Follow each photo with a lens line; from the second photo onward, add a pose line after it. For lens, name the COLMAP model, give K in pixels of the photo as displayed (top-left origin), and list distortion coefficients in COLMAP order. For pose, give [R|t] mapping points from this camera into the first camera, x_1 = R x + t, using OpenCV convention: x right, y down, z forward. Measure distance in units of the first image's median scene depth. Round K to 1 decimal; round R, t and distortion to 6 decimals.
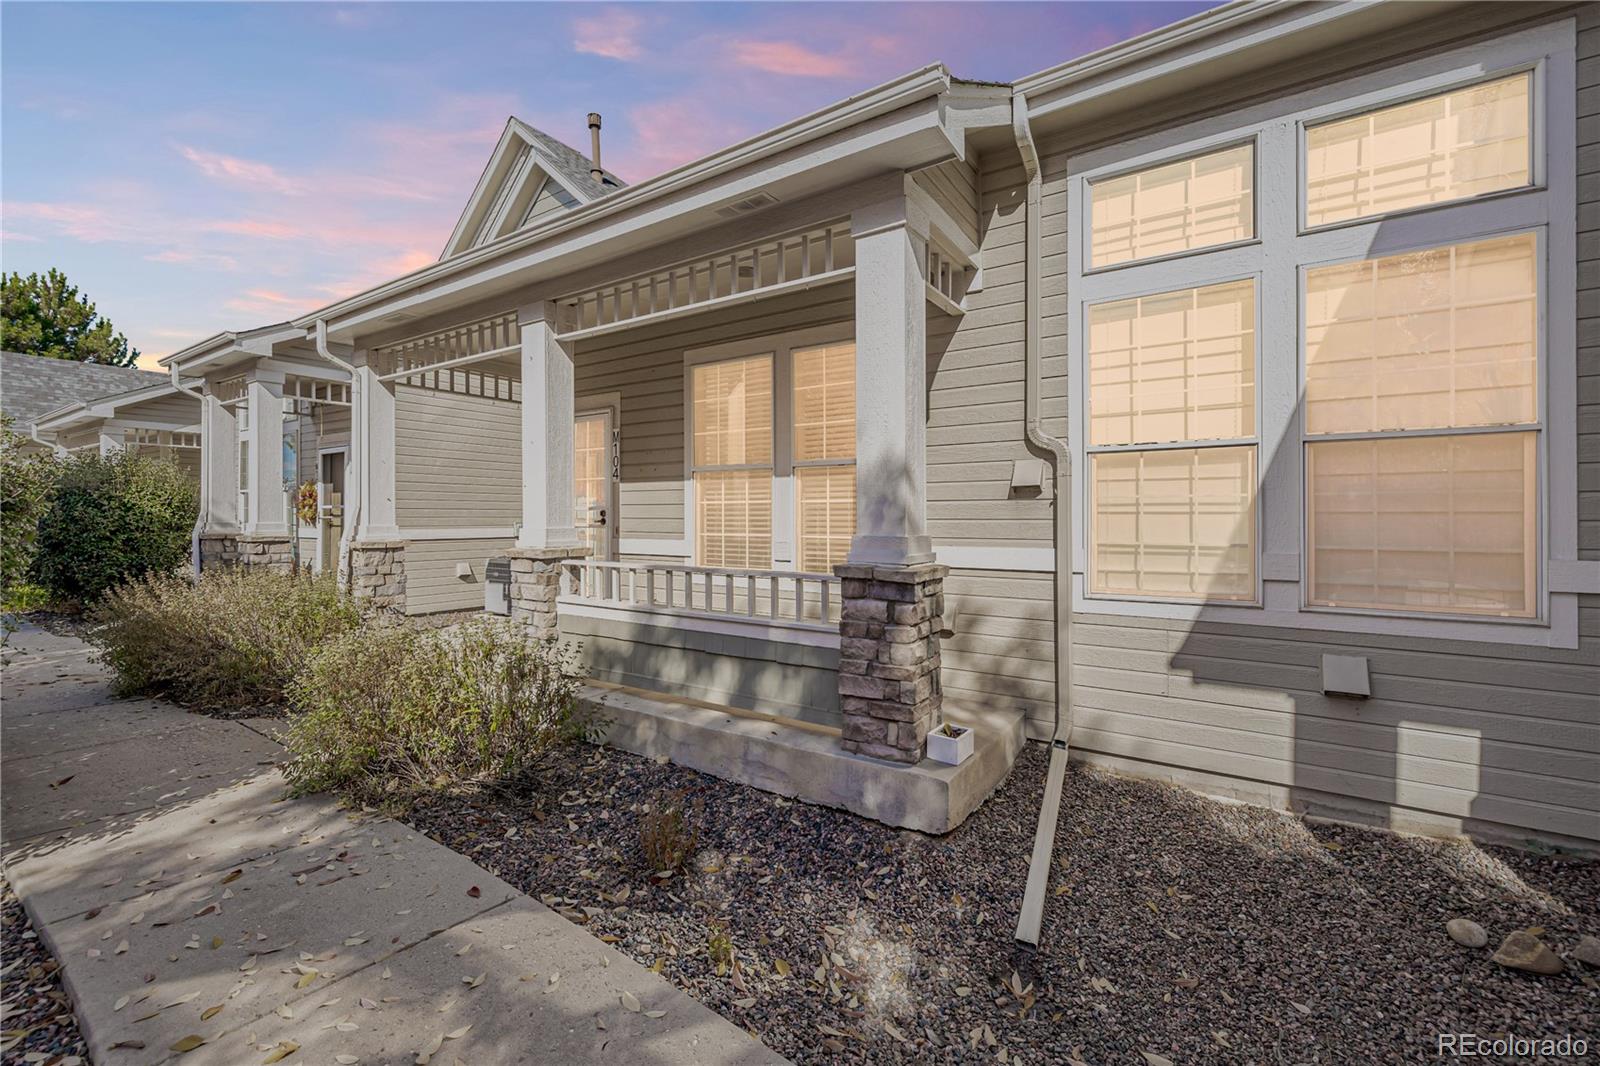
lens RADIAL K [[675.8, 0, 808.5], [0, 675.8, 523.0], [0, 0, 1]] dist [0.000884, -0.000459]
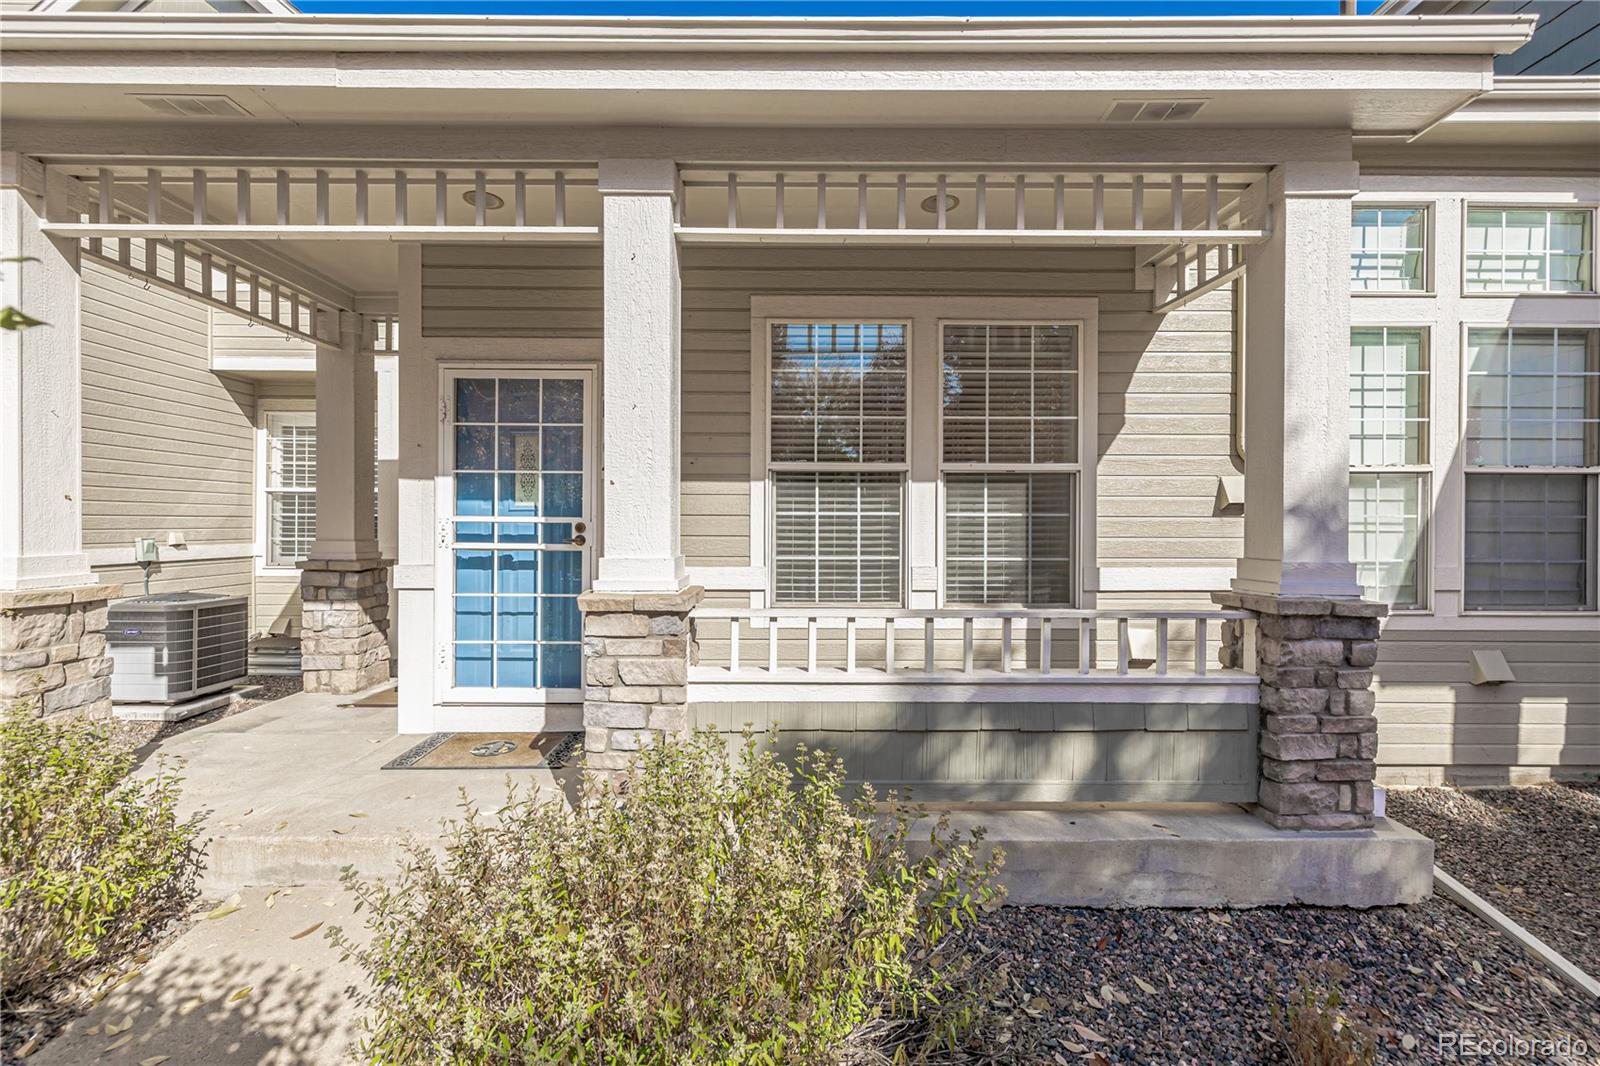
lens RADIAL K [[675.8, 0, 798.9], [0, 675.8, 530.0], [0, 0, 1]] dist [0.000884, -0.000459]
pose [[0.830989, -0.002827, 0.556281, -0.876258], [0.001471, 0.999995, 0.002885, -0.023754], [-0.556286, -0.001579, 0.830989, 0.653447]]
